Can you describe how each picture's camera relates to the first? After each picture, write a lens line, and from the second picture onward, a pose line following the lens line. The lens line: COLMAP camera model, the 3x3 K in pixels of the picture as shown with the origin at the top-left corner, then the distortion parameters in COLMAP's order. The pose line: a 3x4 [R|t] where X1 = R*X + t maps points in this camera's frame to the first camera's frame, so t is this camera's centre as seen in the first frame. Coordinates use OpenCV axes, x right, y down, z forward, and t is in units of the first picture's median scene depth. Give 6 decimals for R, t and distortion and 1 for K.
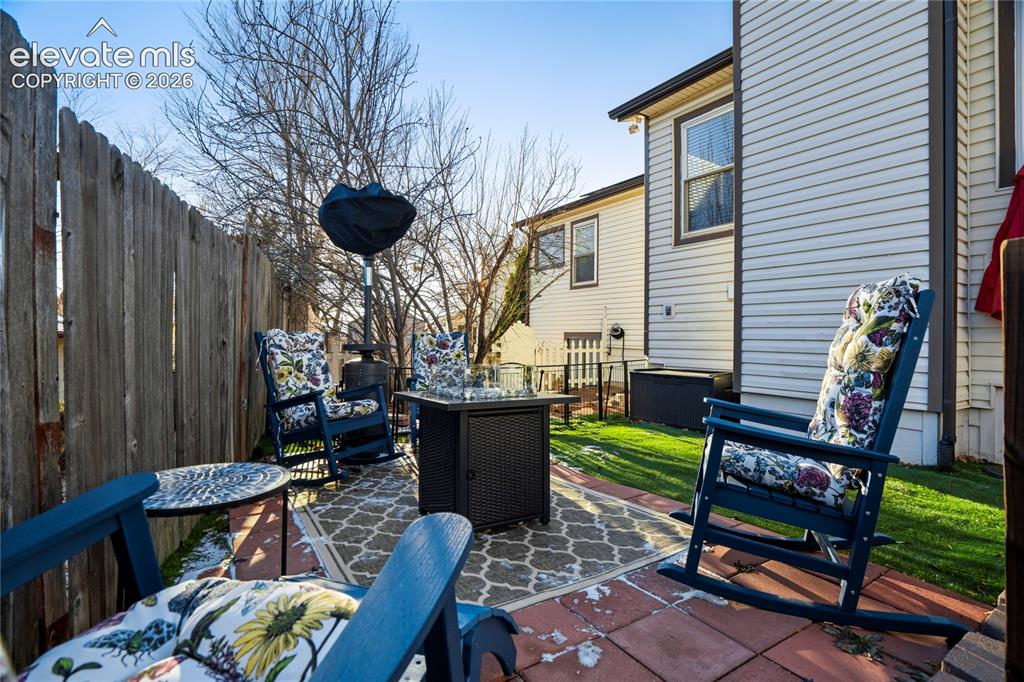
lens RADIAL K [[477.7, 0, 512.8], [0, 477.7, 341.9], [0, 0, 1]] dist [-0.022610, 0.007031]
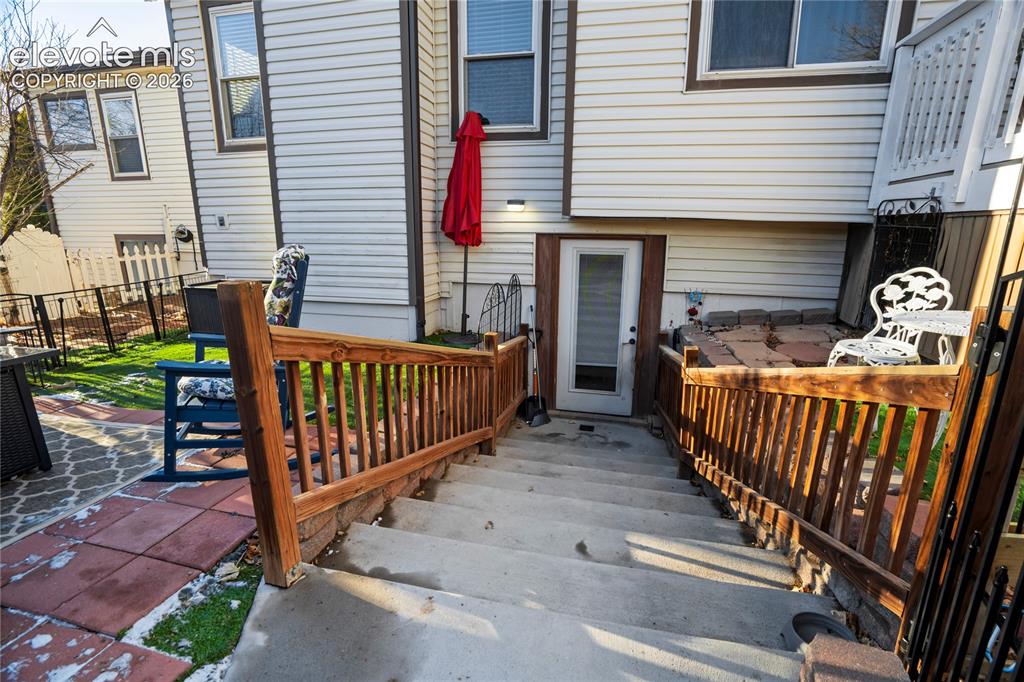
lens RADIAL K [[477.7, 0, 514.2], [0, 477.7, 345.1], [0, 0, 1]] dist [-0.022610, 0.007031]
pose [[0.734162, -0.177647, 0.655322, 0.128276], [0.008758, 0.967563, 0.252478, -0.094459], [-0.678917, -0.179621, 0.711904, -0.265903]]
